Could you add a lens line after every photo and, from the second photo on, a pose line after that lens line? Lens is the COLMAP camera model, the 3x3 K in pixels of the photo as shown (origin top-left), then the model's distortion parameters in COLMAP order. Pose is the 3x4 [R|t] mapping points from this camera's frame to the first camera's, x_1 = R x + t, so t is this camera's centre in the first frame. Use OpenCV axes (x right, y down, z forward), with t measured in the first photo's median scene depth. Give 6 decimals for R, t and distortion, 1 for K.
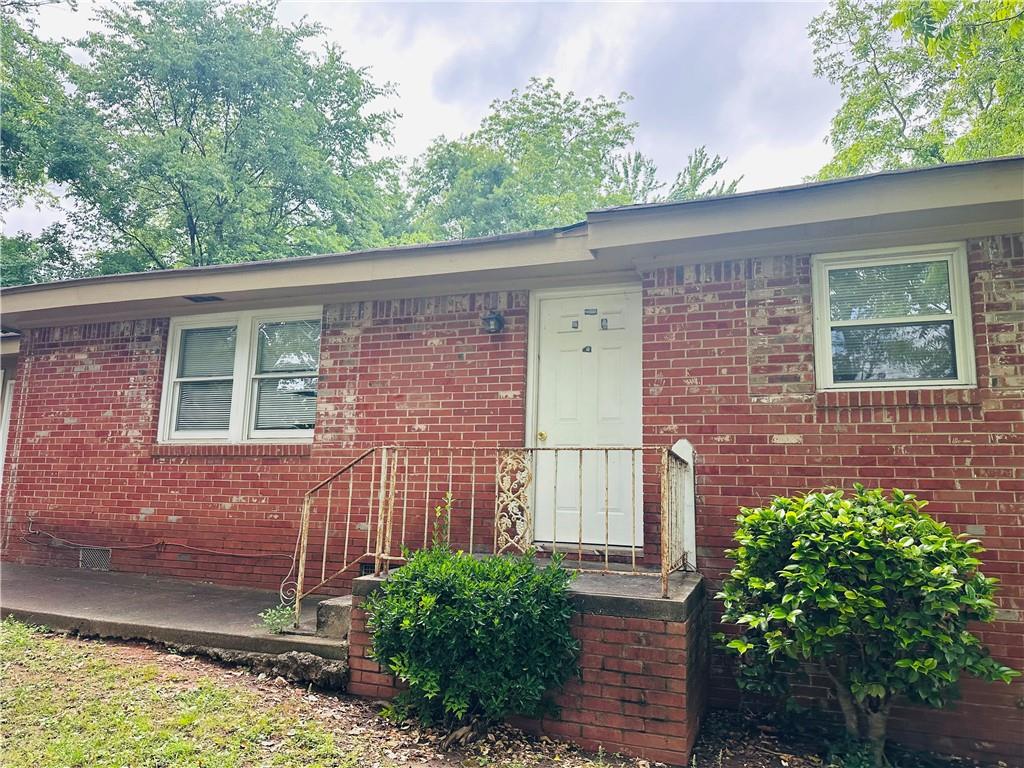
lens RADIAL K [[721.8, 0, 512.0], [0, 721.8, 389.8], [0, 0, 1]] dist [0.019115, -0.015325]
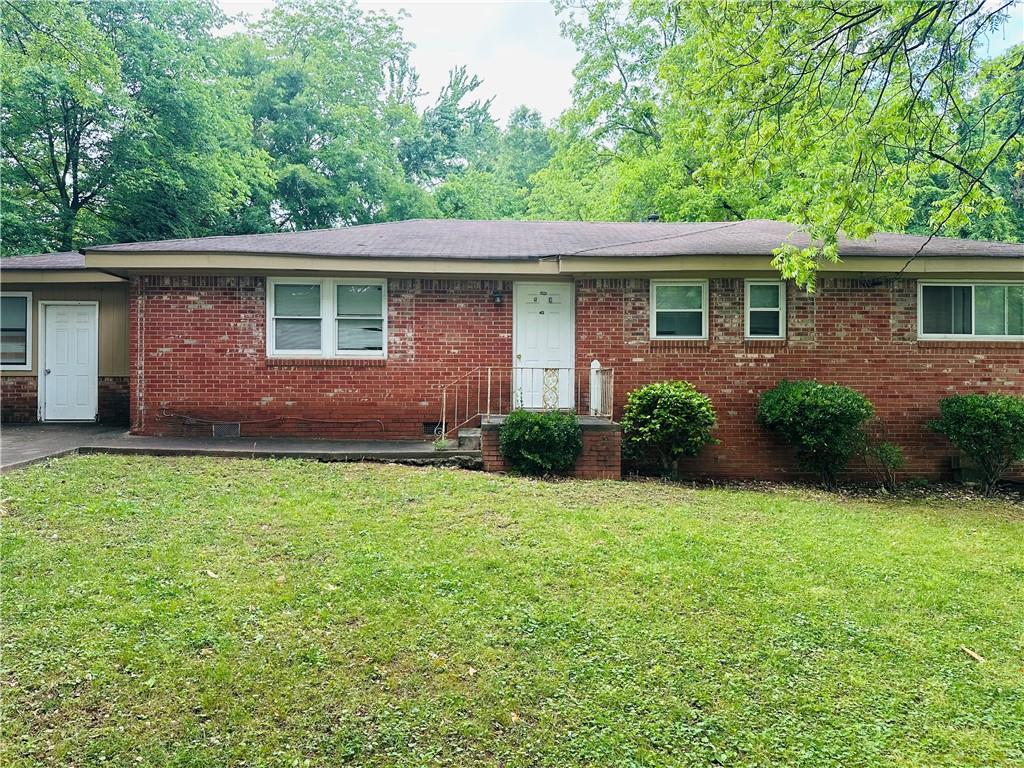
lens RADIAL K [[721.8, 0, 513.8], [0, 721.8, 379.9], [0, 0, 1]] dist [0.019115, -0.015325]
pose [[0.920505, -0.023188, 0.390043, -0.590028], [-0.038793, 0.987882, 0.150281, -0.132655], [-0.388801, -0.153465, 0.908450, -0.643942]]
